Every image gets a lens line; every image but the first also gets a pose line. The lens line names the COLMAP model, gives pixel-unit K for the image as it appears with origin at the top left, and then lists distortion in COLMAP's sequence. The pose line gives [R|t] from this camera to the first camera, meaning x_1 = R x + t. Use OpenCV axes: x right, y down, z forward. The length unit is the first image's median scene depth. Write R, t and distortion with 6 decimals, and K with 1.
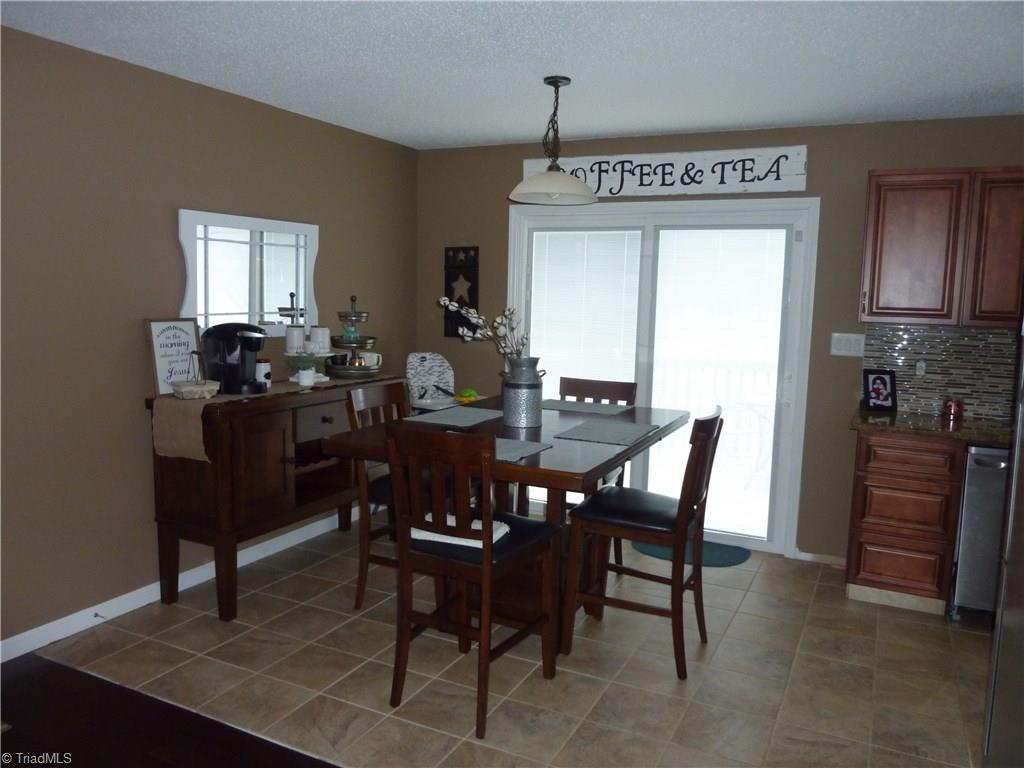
lens RADIAL K [[801.3, 0, 512.0], [0, 801.3, 384.0], [0, 0, 1]] dist [-0.034350, -0.001514]
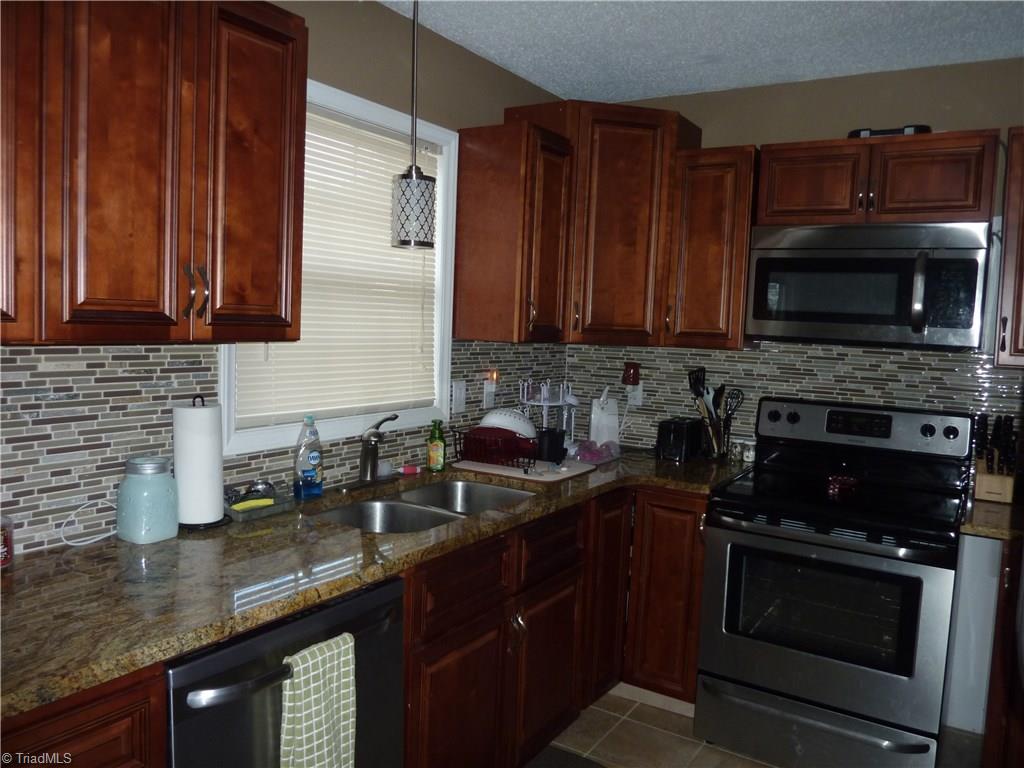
lens RADIAL K [[764.2, 0, 512.0], [0, 764.2, 384.0], [0, 0, 1]] dist [-0.029328, -0.001710]
pose [[0.091584, -0.108009, 0.989922, 0.228684], [0.073004, 0.992153, 0.101499, -0.068726], [-0.993118, 0.062973, 0.098751, 0.711222]]
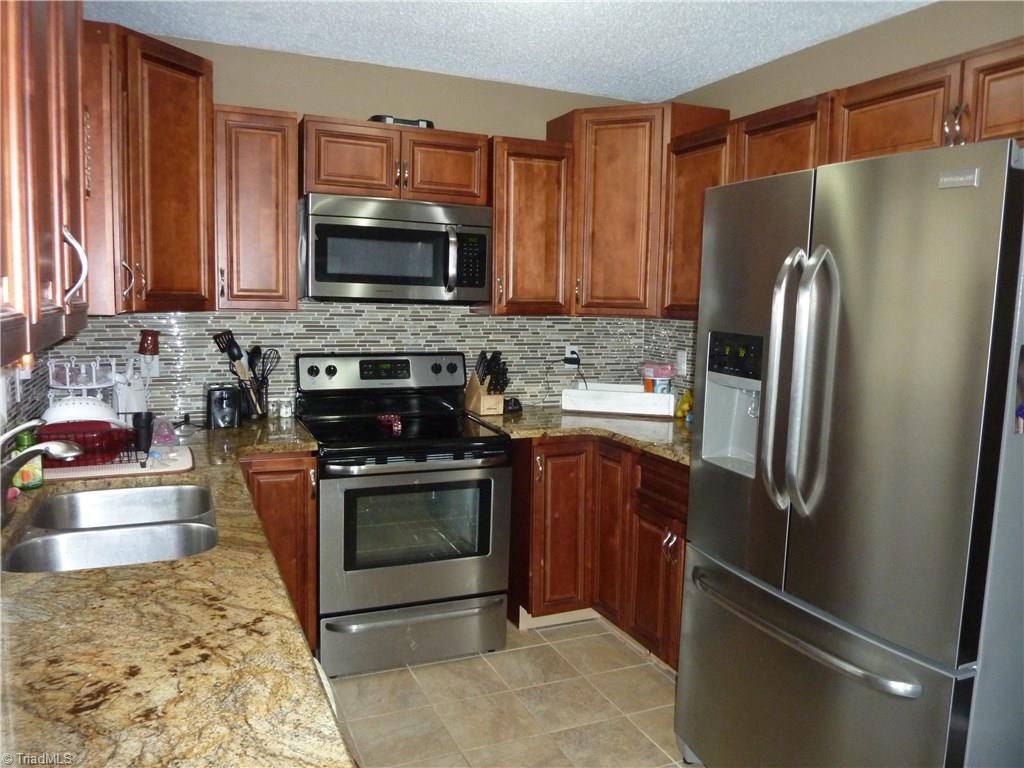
lens RADIAL K [[764.2, 0, 512.0], [0, 764.2, 384.0], [0, 0, 1]] dist [-0.029328, -0.001710]
pose [[-0.761088, -0.121222, 0.637221, 0.345793], [0.027051, 0.975596, 0.217903, -0.110843], [-0.648085, 0.183081, -0.739235, 1.098992]]
